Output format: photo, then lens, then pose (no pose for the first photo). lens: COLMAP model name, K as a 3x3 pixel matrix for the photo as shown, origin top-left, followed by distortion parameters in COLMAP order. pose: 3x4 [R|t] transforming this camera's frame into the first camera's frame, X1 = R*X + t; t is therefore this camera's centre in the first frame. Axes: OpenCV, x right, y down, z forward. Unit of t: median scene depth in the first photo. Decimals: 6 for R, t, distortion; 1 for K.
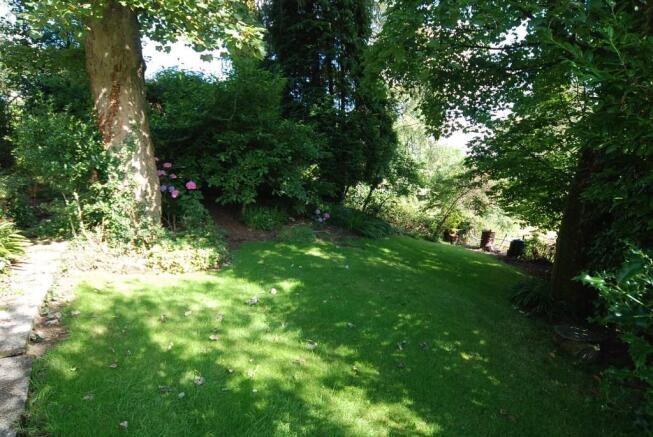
lens RADIAL K [[345.4, 0, 327.9], [0, 345.4, 217.6], [0, 0, 1]] dist [-0.026353, 0.001044]
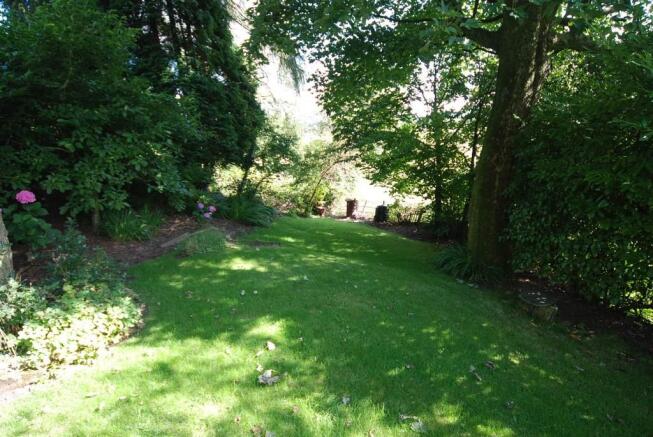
lens RADIAL K [[345.4, 0, 325.7], [0, 345.4, 220.1], [0, 0, 1]] dist [-0.026353, 0.001044]
pose [[0.875612, -0.144550, 0.460878, -0.116257], [0.101034, 0.987874, 0.117885, -0.037807], [-0.472330, -0.056657, 0.879599, 0.116372]]
